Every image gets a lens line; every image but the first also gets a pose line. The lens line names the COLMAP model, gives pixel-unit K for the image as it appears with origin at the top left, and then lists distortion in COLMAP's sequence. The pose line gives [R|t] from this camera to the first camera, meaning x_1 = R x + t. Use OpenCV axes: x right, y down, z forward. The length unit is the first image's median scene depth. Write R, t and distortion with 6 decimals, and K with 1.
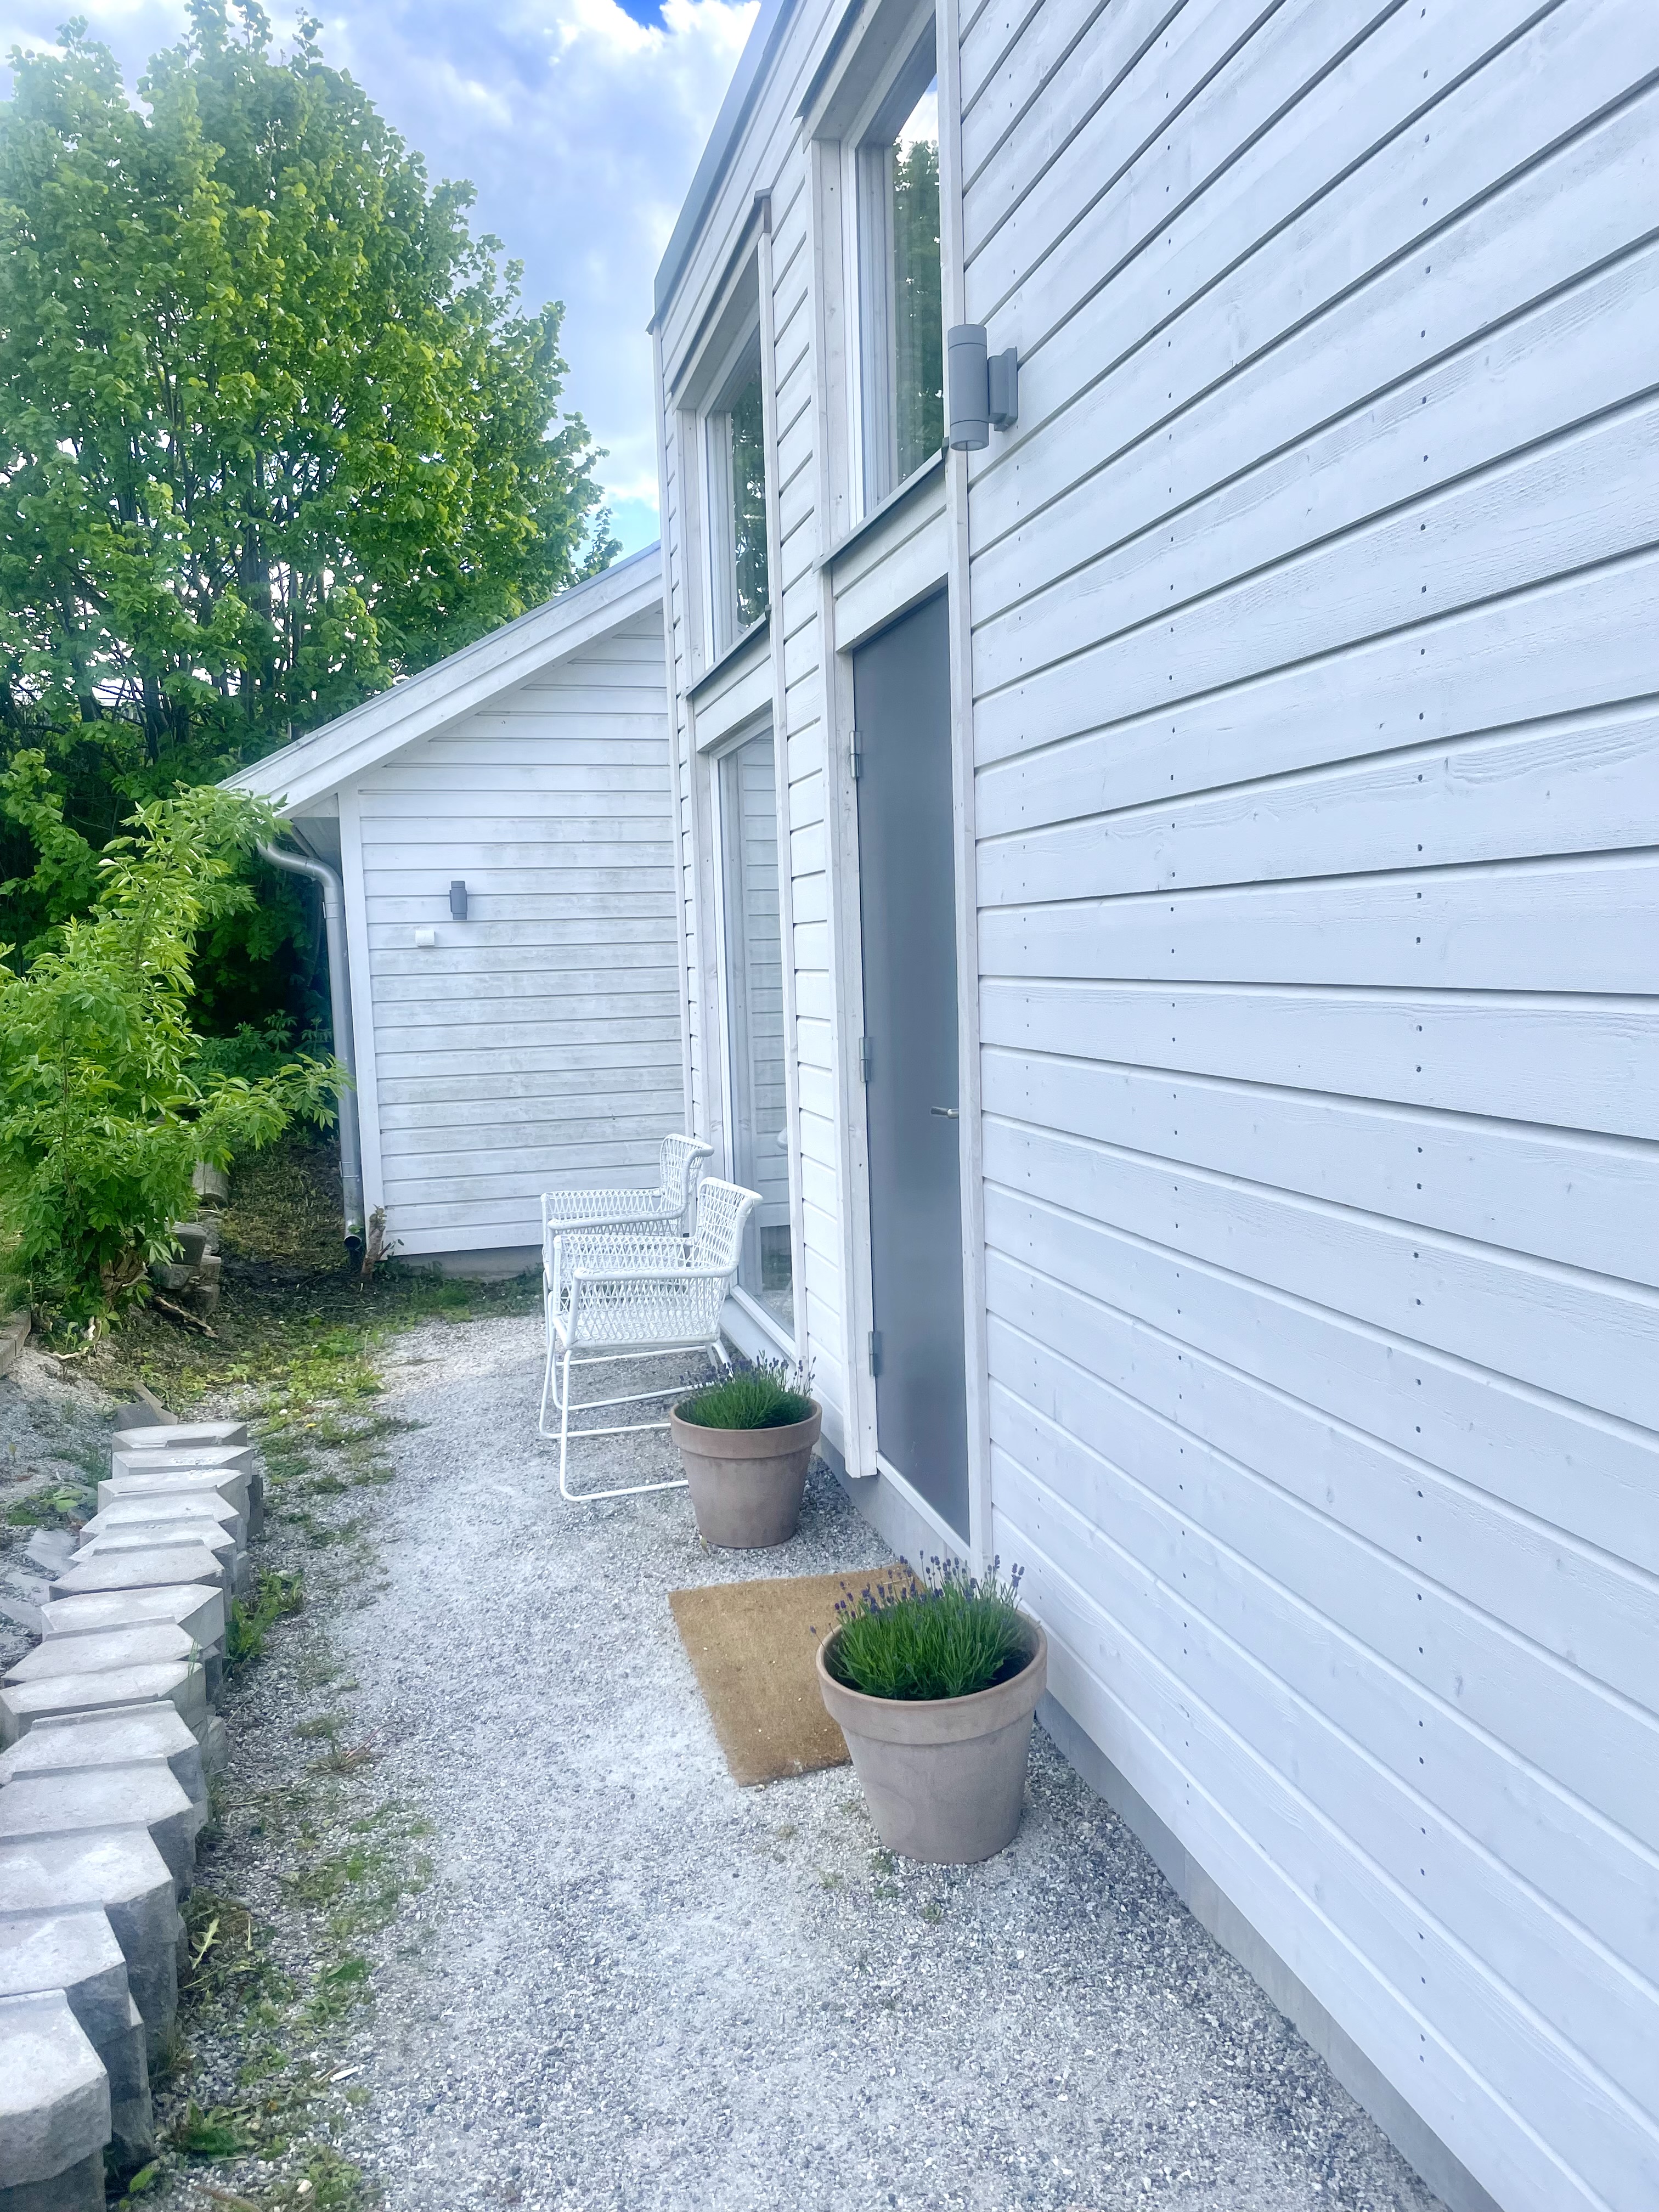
lens RADIAL K [[1693.8, 0, 820.1], [0, 1693.8, 1112.8], [0, 0, 1]] dist [0.059808, -0.079569]
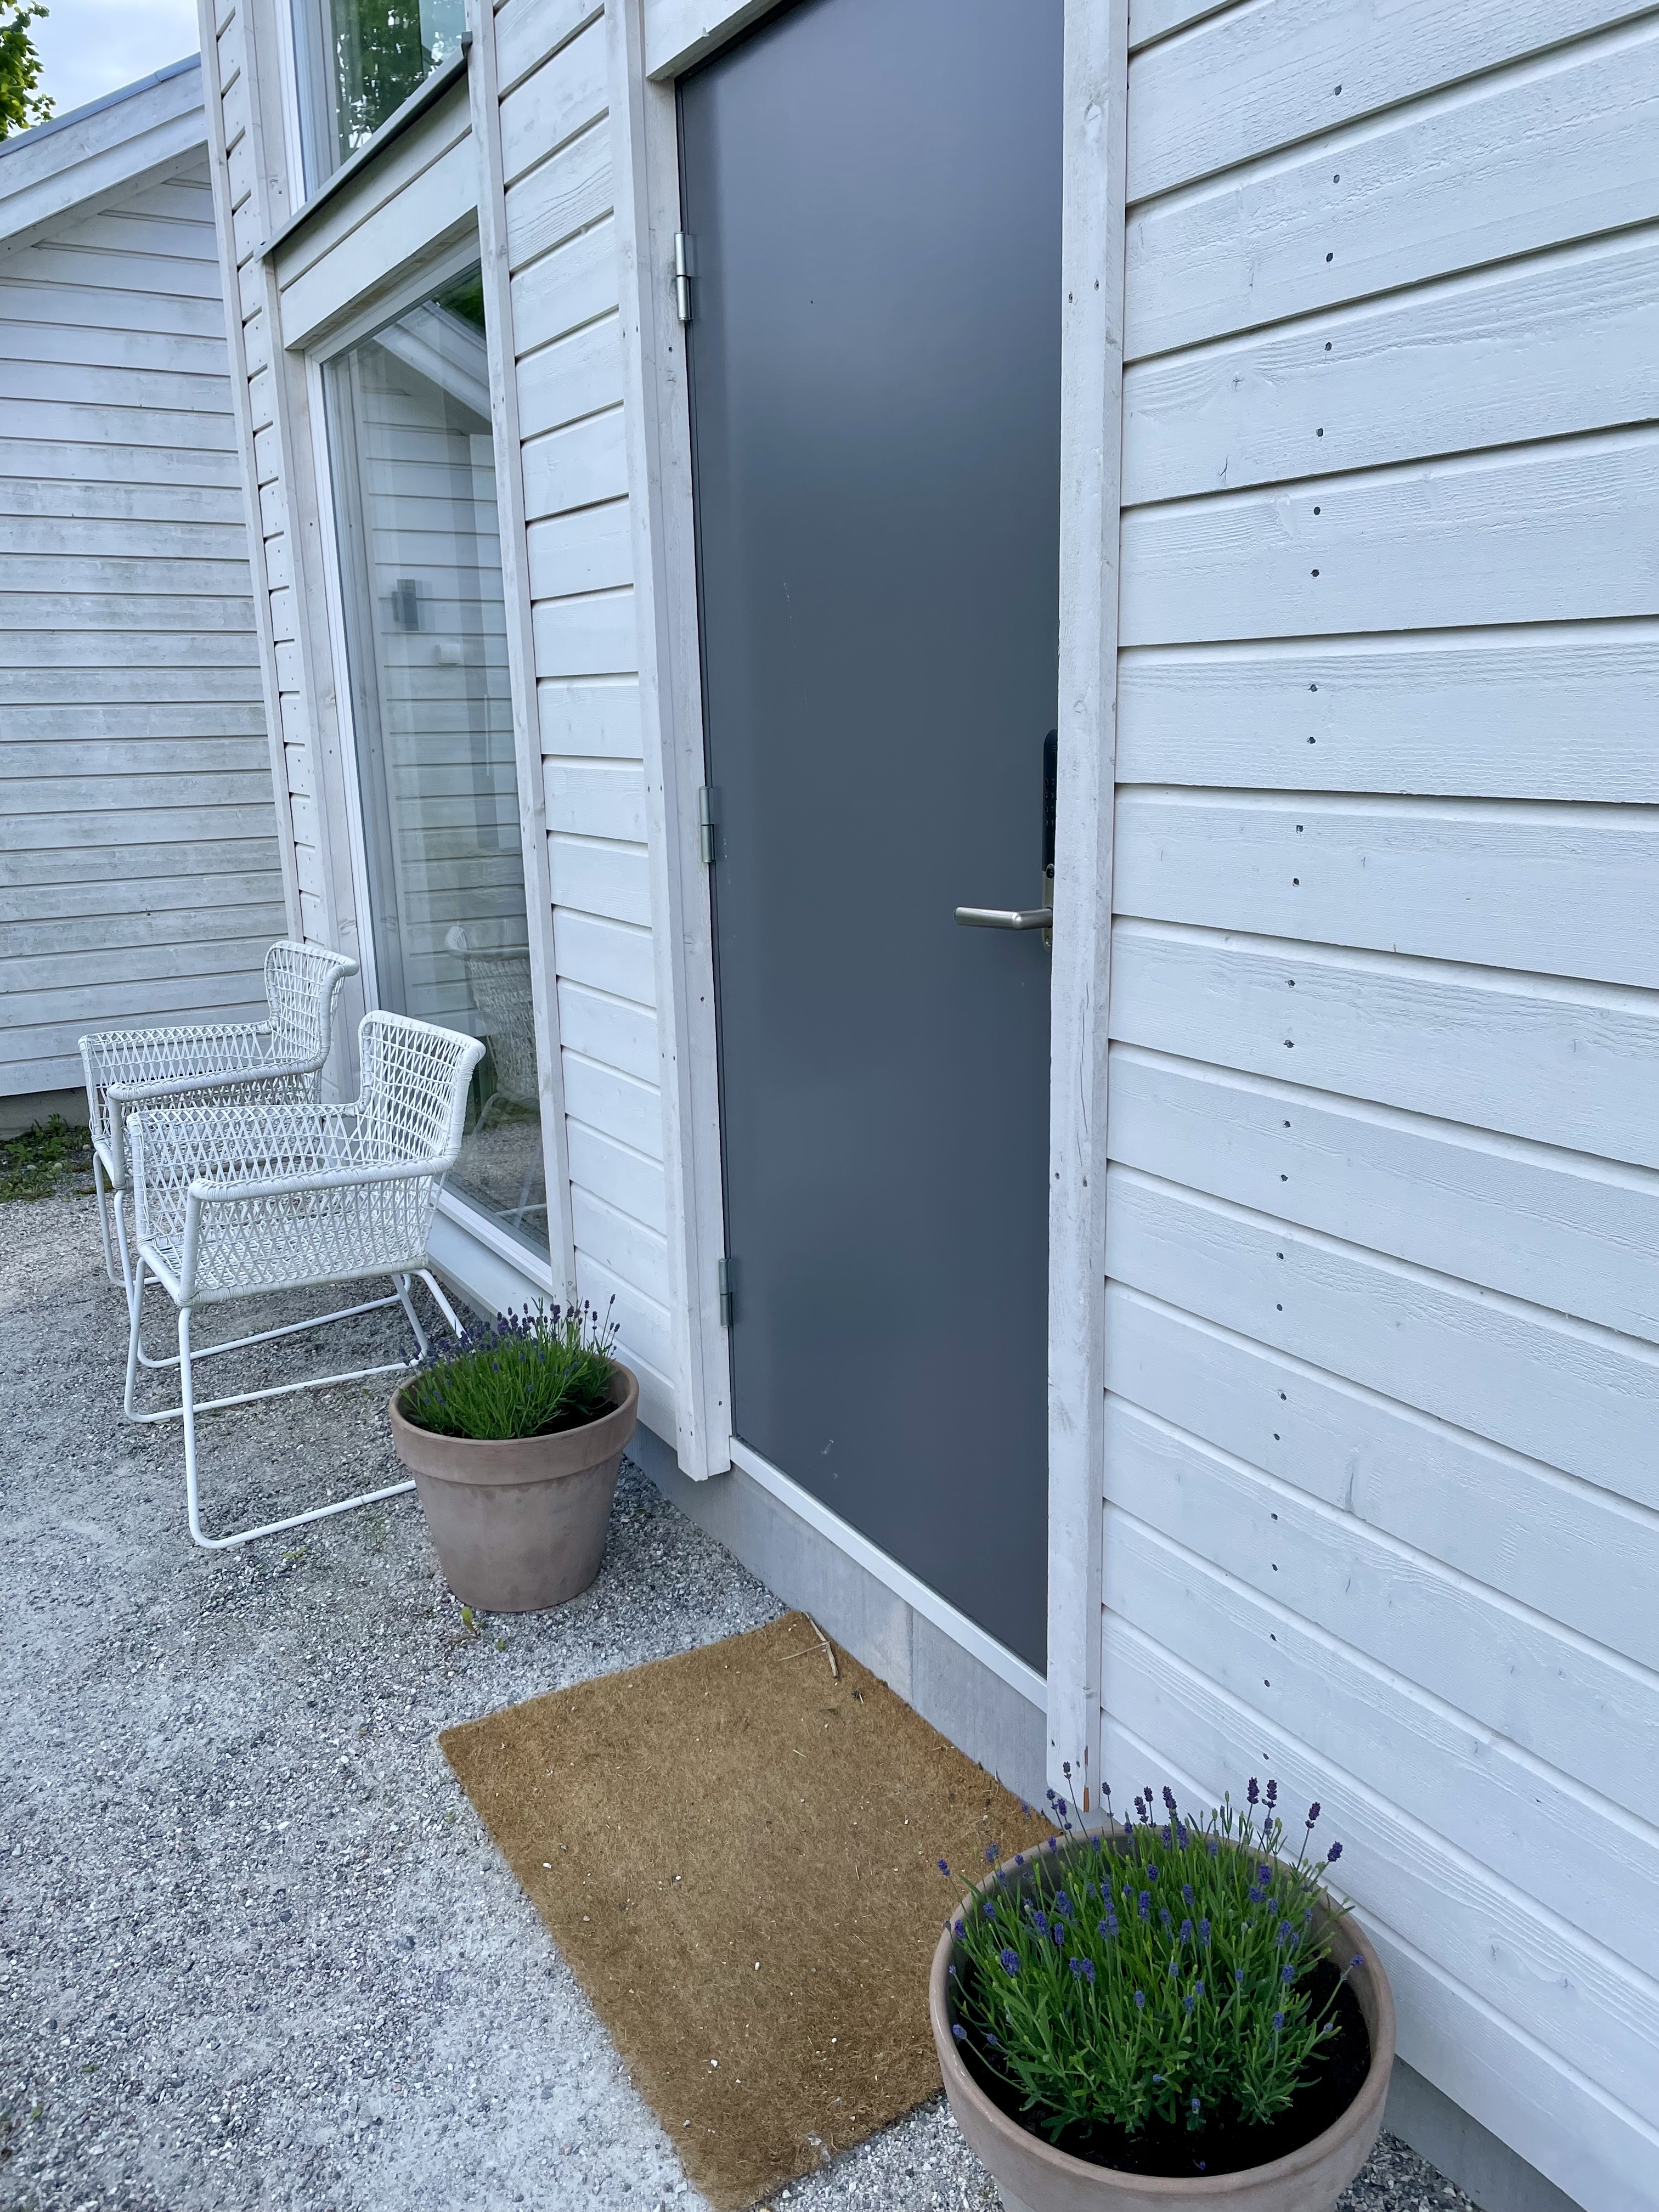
lens RADIAL K [[1693.8, 0, 850.7], [0, 1693.8, 1104.3], [0, 0, 1]] dist [0.059808, -0.079569]
pose [[0.953794, -0.060104, 0.294388, -0.098524], [0.021845, 0.991067, 0.131566, -0.009799], [-0.299666, -0.119056, 0.946586, 0.362218]]
